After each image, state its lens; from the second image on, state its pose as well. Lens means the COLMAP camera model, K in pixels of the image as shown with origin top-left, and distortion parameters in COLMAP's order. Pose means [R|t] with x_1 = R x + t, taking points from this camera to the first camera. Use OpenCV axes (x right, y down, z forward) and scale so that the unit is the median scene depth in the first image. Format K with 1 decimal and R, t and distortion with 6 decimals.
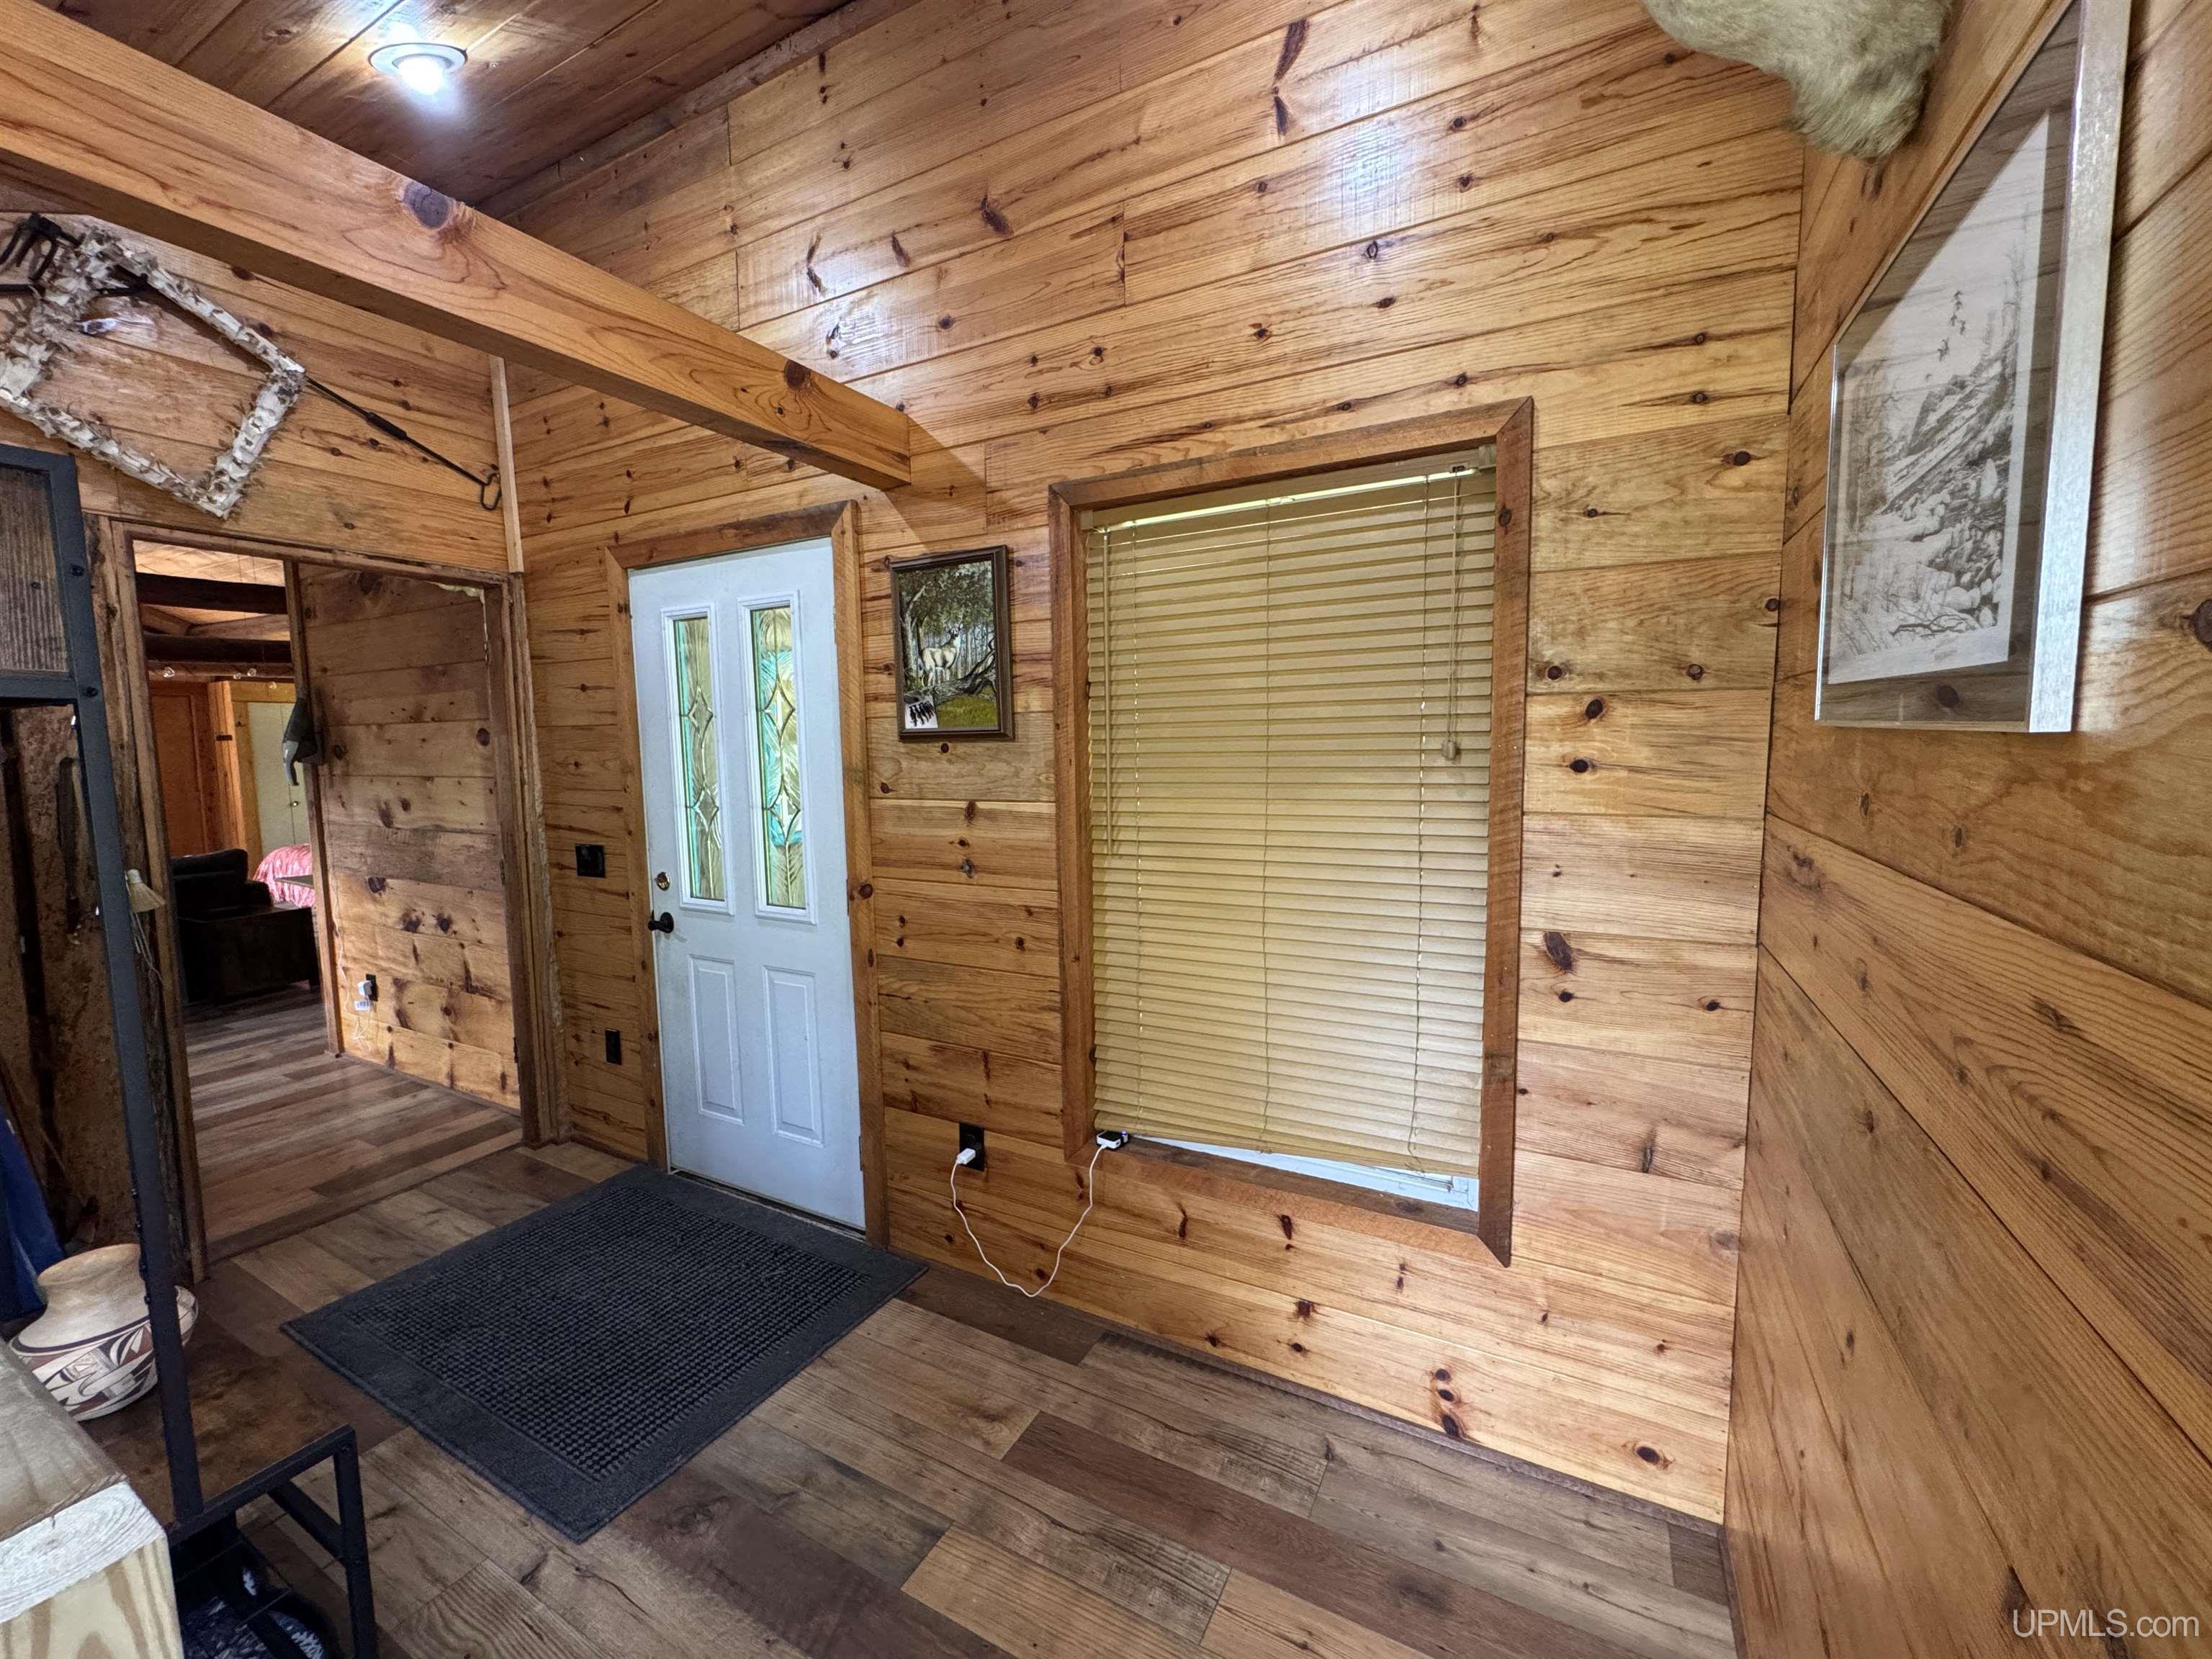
lens RADIAL K [[891.2, 0, 1103.4], [0, 891.2, 820.6], [0, 0, 1]] dist [-0.002058, -0.000394]
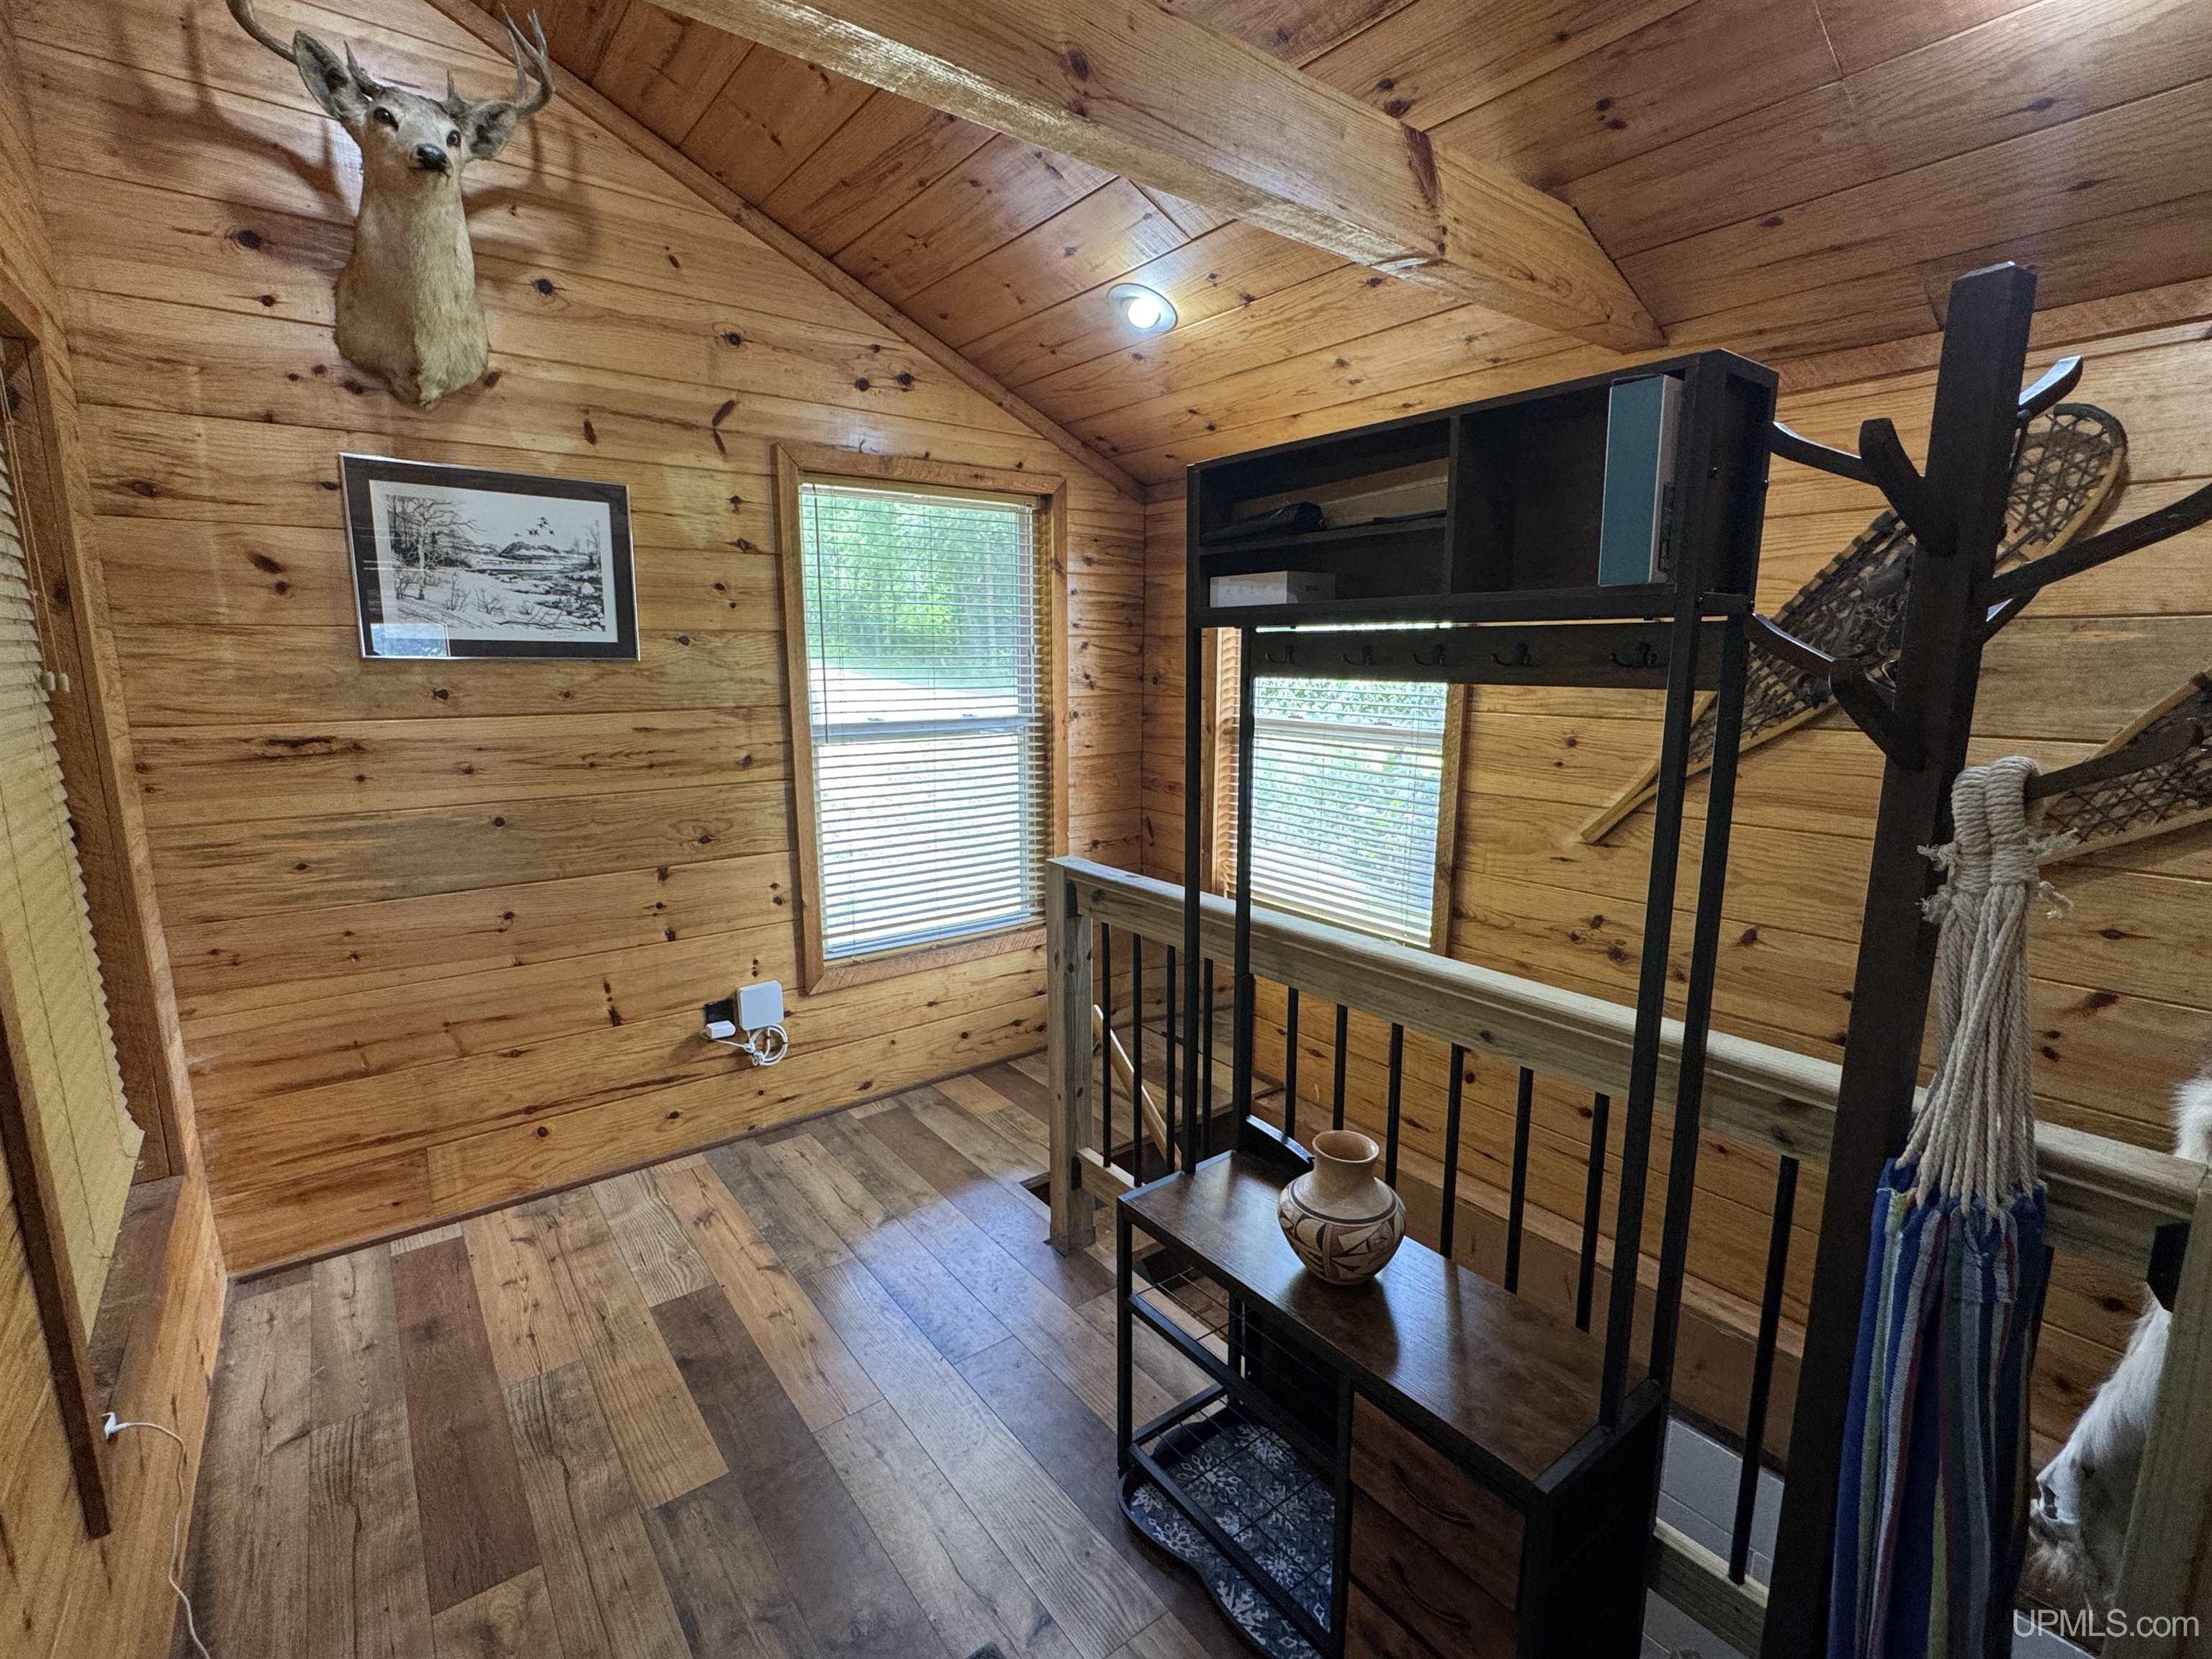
lens RADIAL K [[1016.2, 0, 1112.0], [0, 1016.2, 833.6], [0, 0, 1]] dist [0.001495, 0.000076]
pose [[-0.916488, -0.057220, 0.395949, -0.923038], [0.051084, 0.964879, 0.257679, -0.135552], [-0.396787, 0.256387, -0.881377, 1.443189]]
